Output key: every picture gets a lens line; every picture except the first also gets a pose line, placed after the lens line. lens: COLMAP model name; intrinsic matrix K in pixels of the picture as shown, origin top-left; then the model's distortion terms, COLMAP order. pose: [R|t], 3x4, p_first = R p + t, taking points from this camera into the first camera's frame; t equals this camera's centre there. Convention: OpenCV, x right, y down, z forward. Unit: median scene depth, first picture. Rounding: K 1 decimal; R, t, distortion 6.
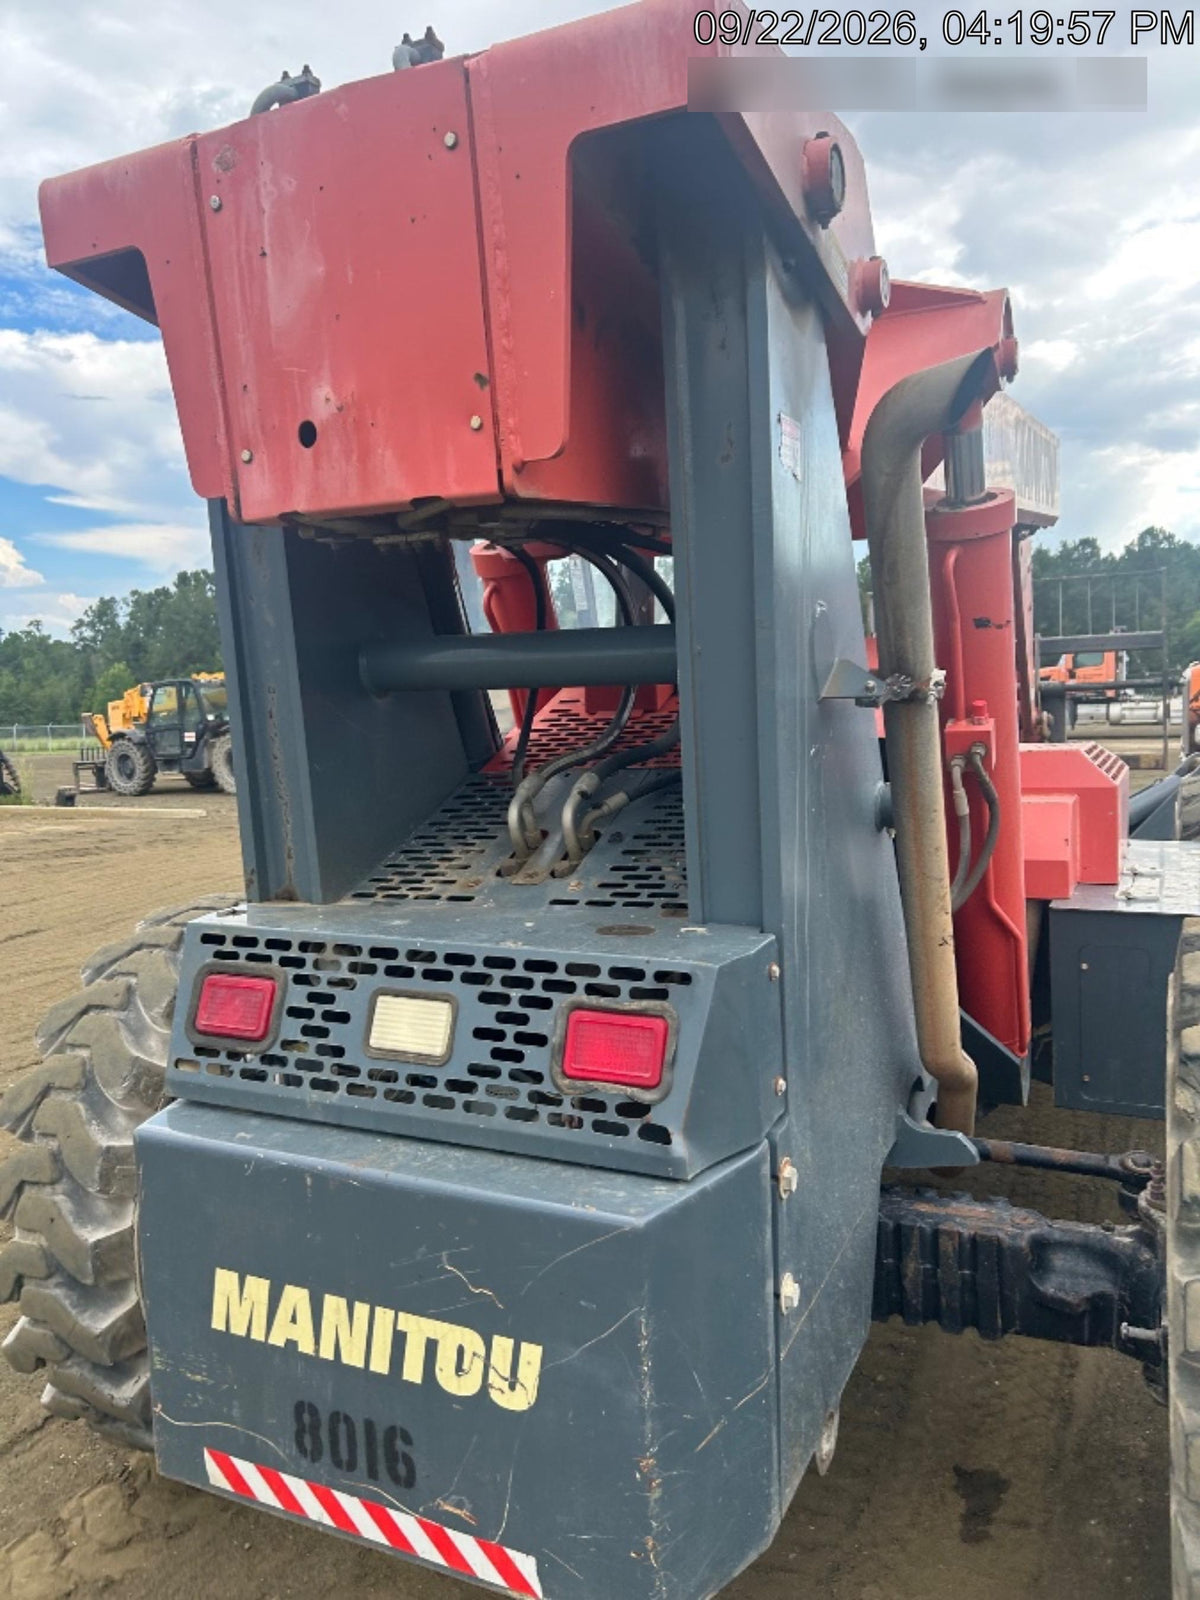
lens RADIAL K [[1228.5, 0, 568.2], [0, 1228.5, 805.3], [0, 0, 1]] dist [0.048524, -0.058243]
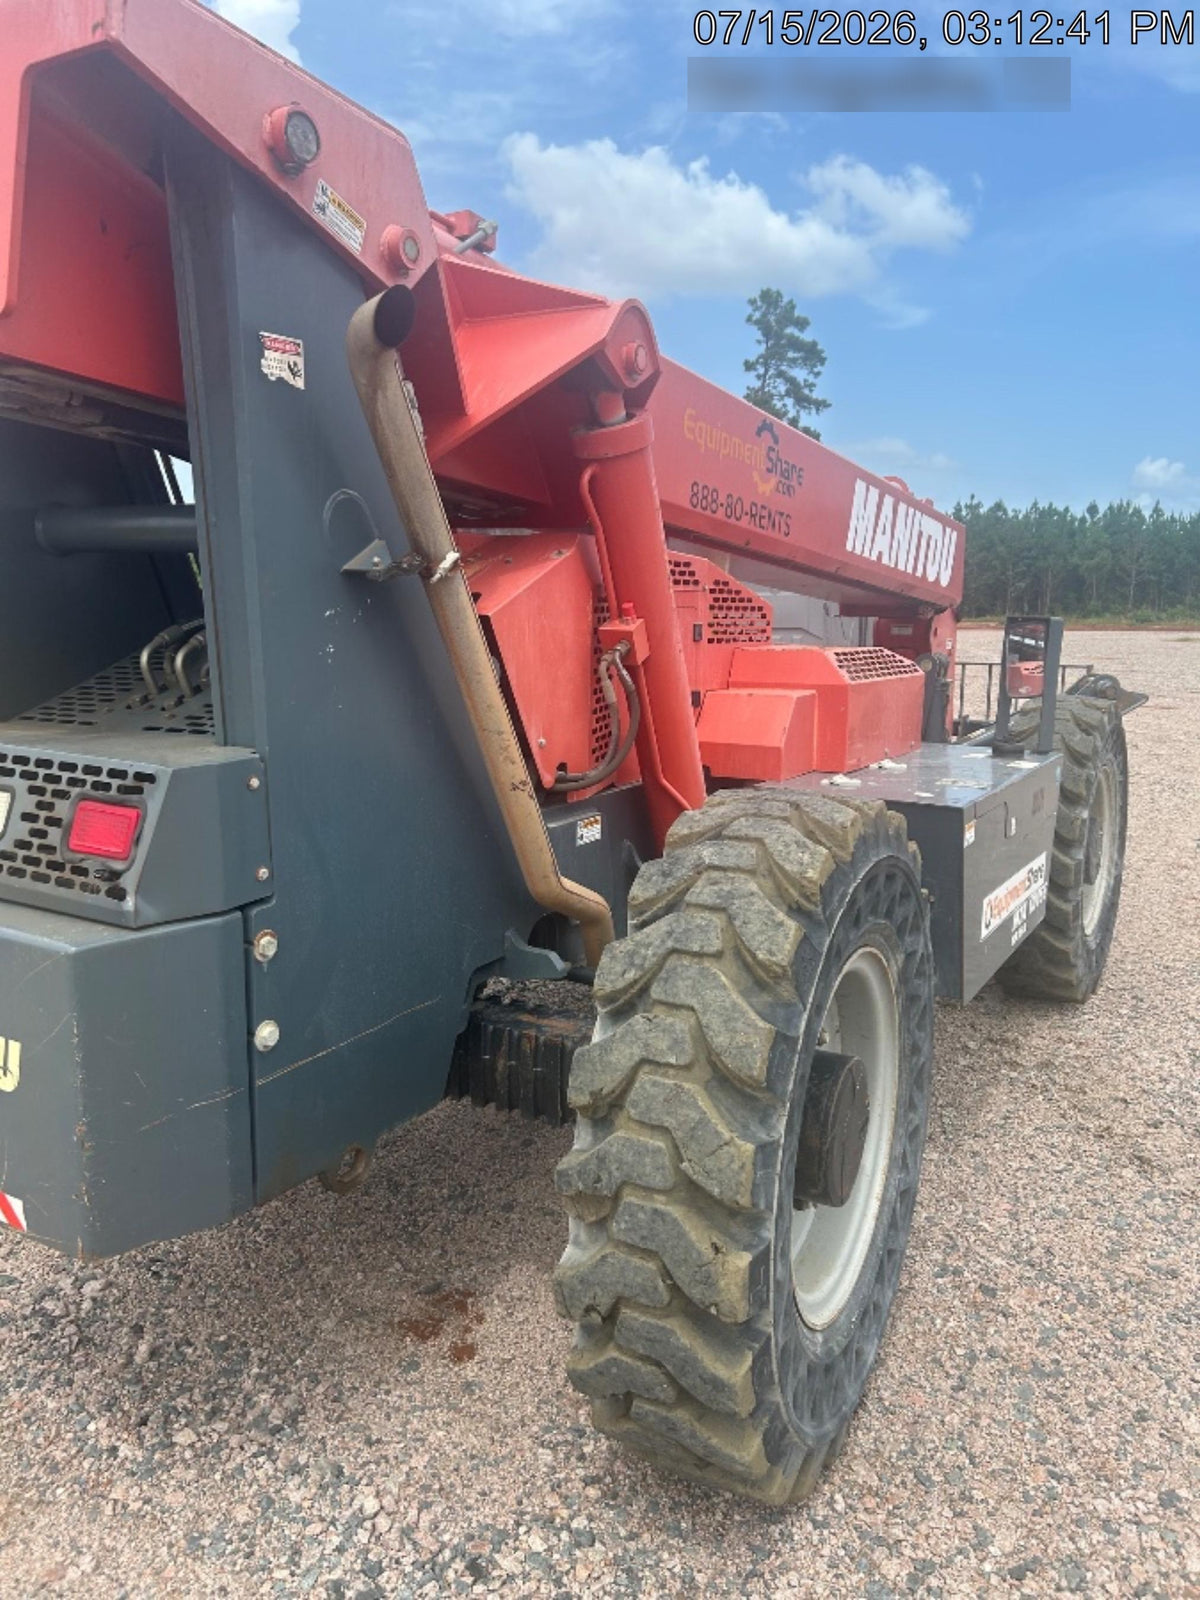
lens RADIAL K [[1228.5, 0, 588.5], [0, 1228.5, 801.3], [0, 0, 1]] dist [0.048524, -0.058243]
pose [[0.996503, 0.065898, -0.051365, 0.574915], [-0.062099, 0.995445, 0.072346, 0.038872], [0.055898, -0.068903, 0.996056, -0.250007]]
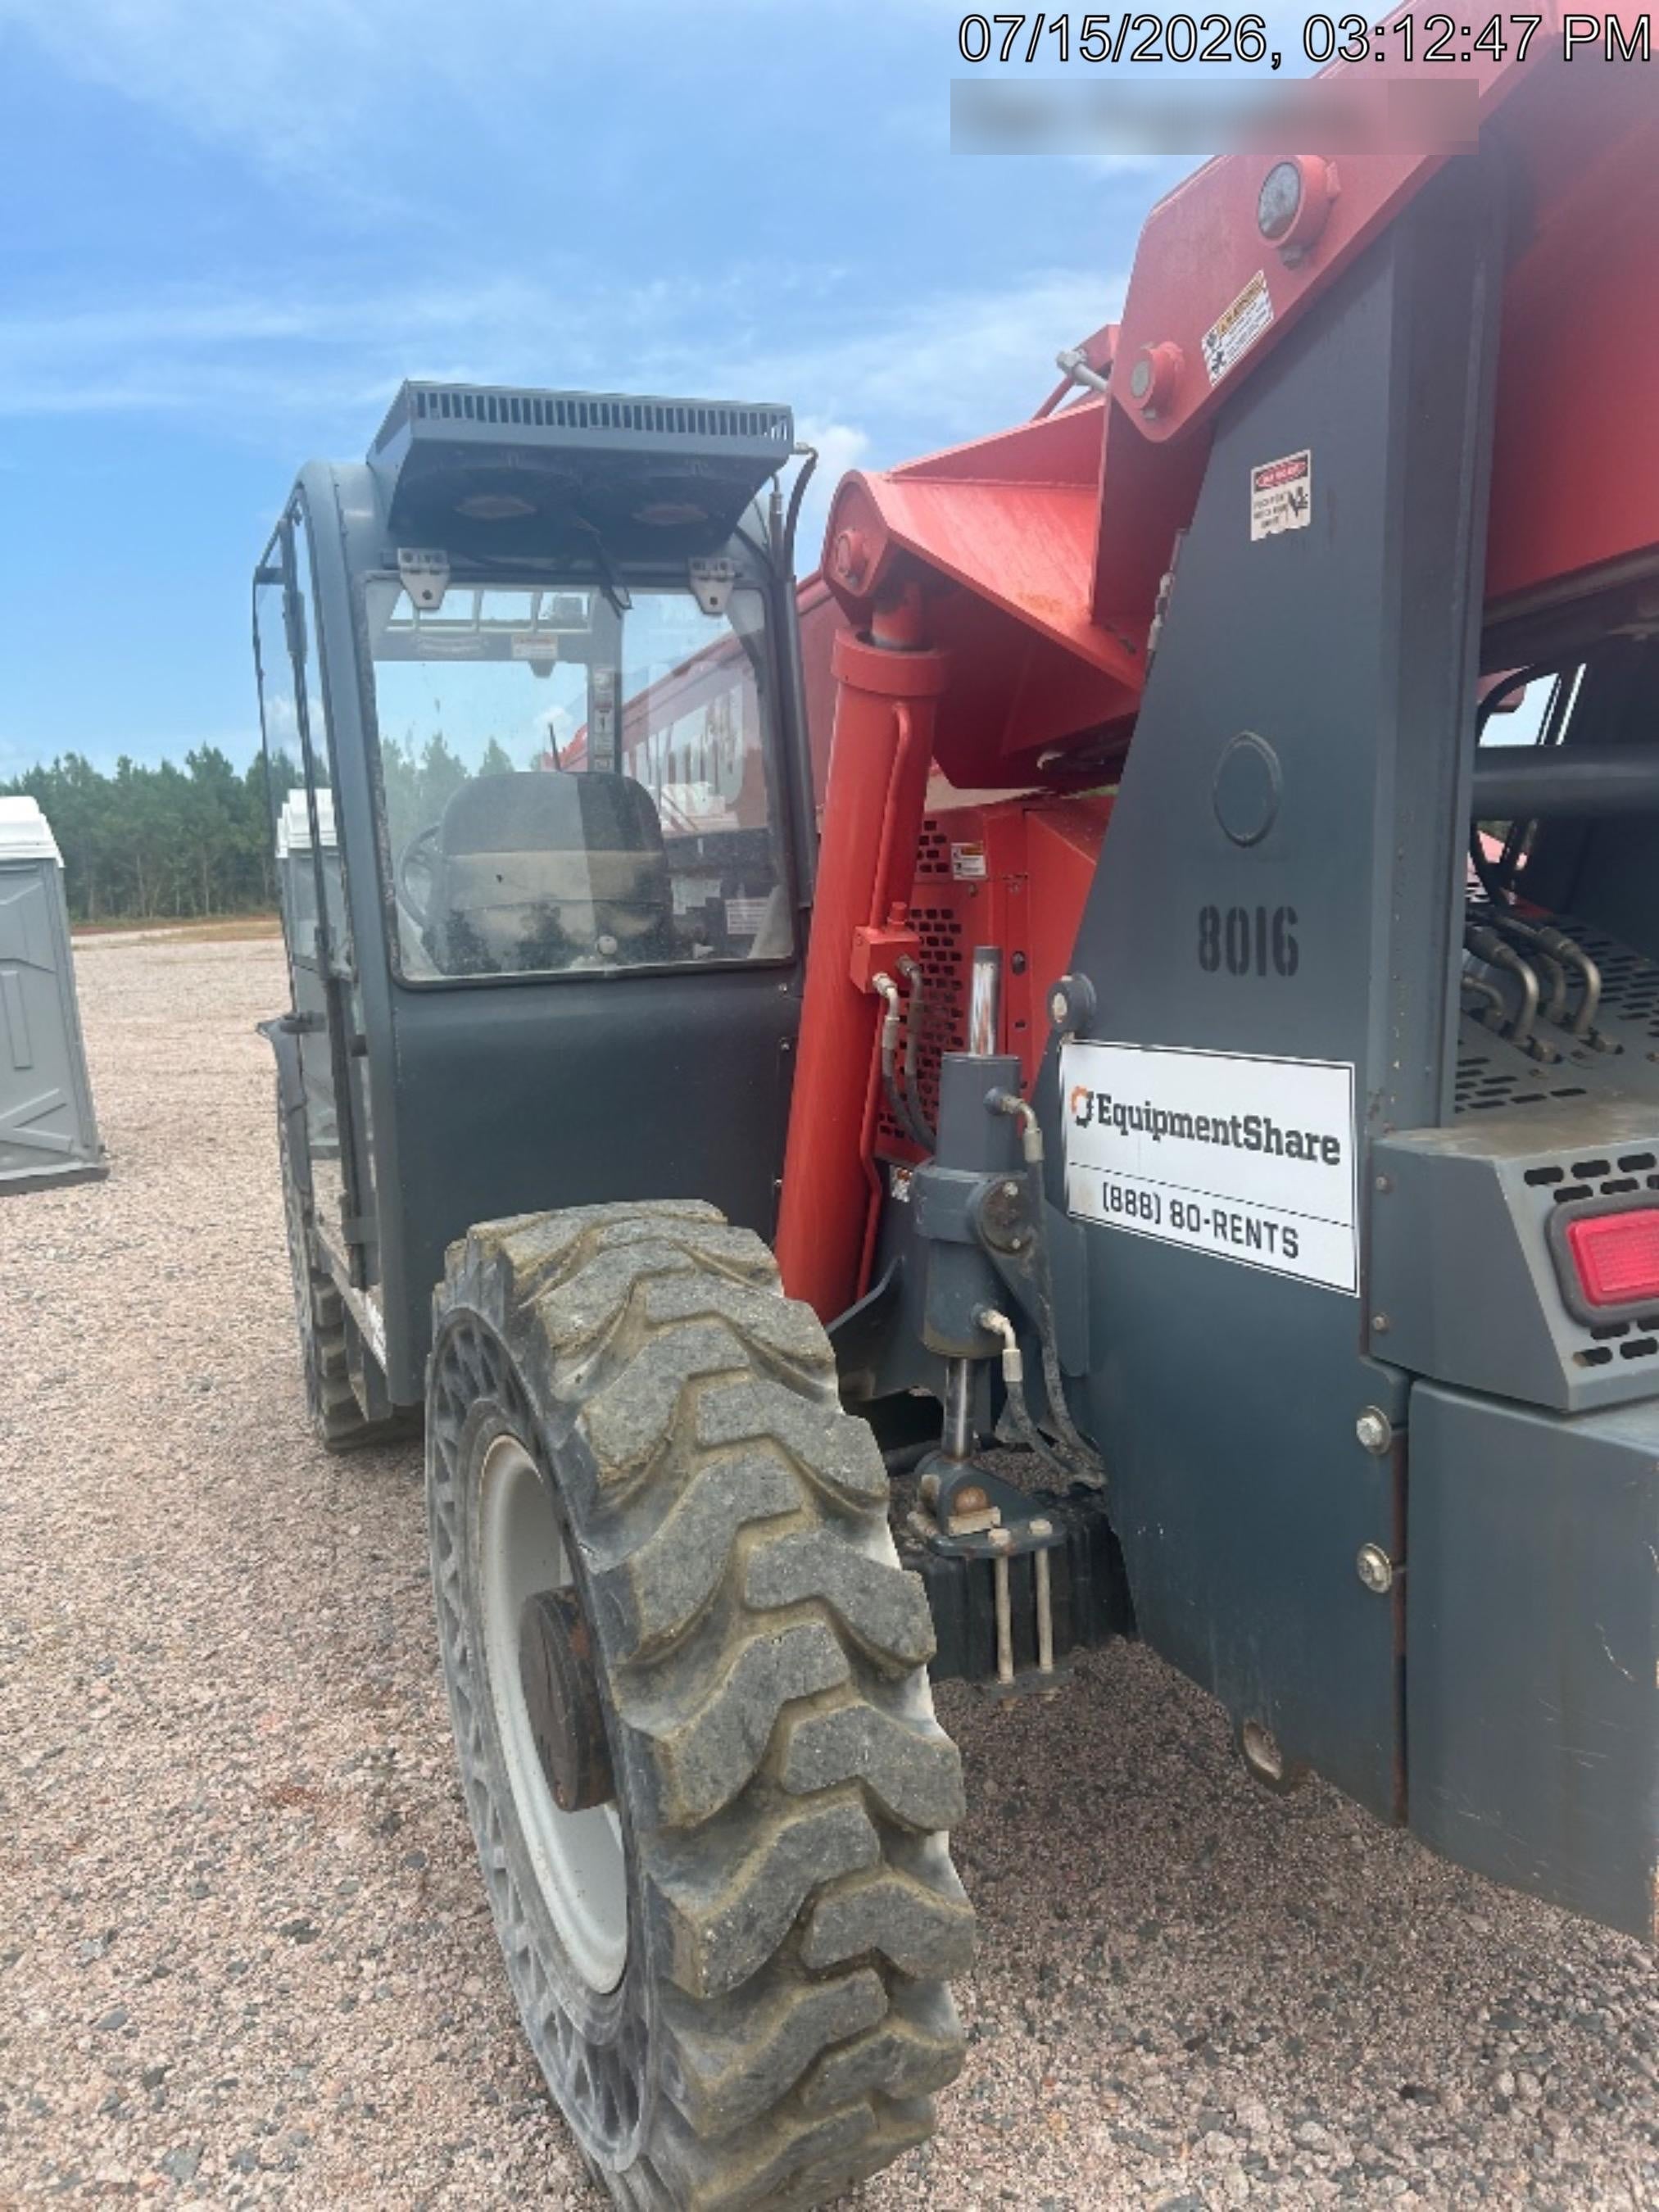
lens RADIAL K [[1698.3, 0, 842.2], [0, 1698.3, 1103.3], [0, 0, 1]] dist [0.048524, -0.058243]
pose [[0.638438, -0.097897, 0.763422, -1.437561], [0.094263, 0.994356, 0.048680, -0.016247], [-0.763879, 0.040884, 0.644064, 0.787635]]
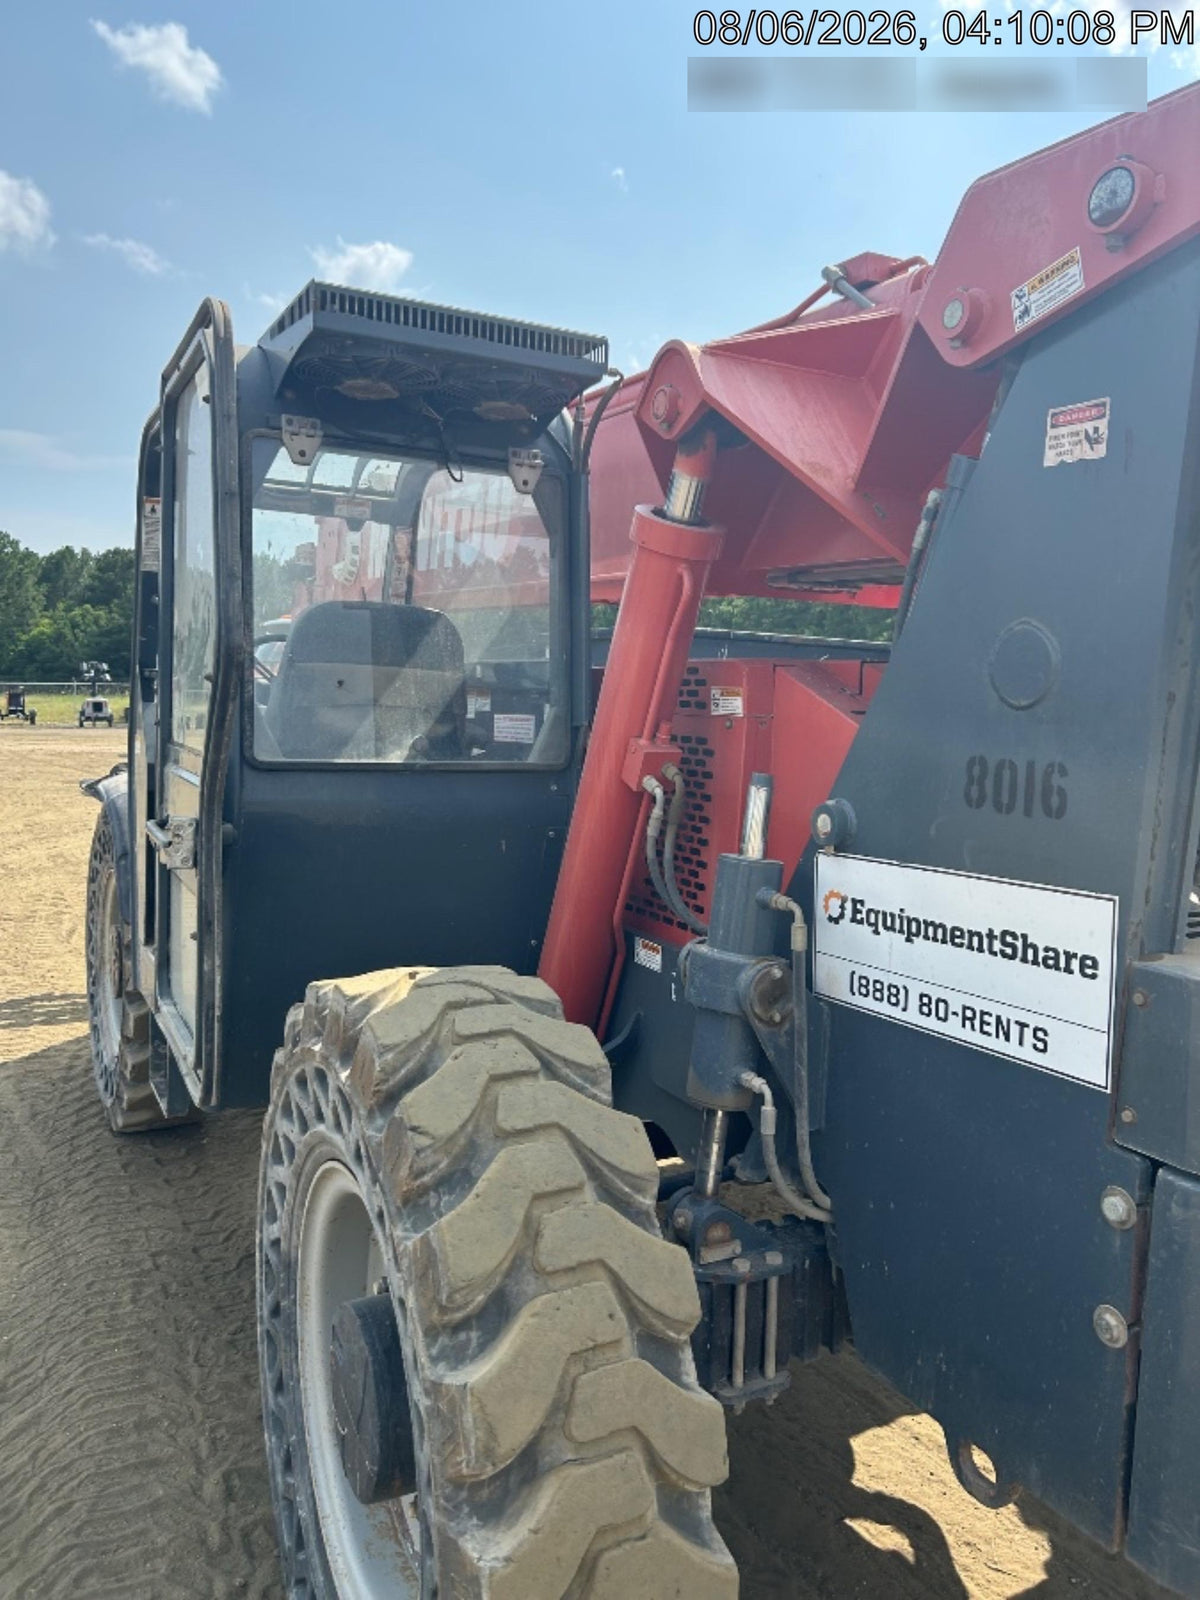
lens RADIAL K [[1228.5, 0, 624.4], [0, 1228.5, 775.2], [0, 0, 1]] dist [0.048524, -0.058243]
pose [[0.554770, 0.006858, 0.831976, -1.393087], [0.020269, 0.999558, -0.021755, -0.039483], [-0.831757, 0.028932, 0.554385, 1.041094]]
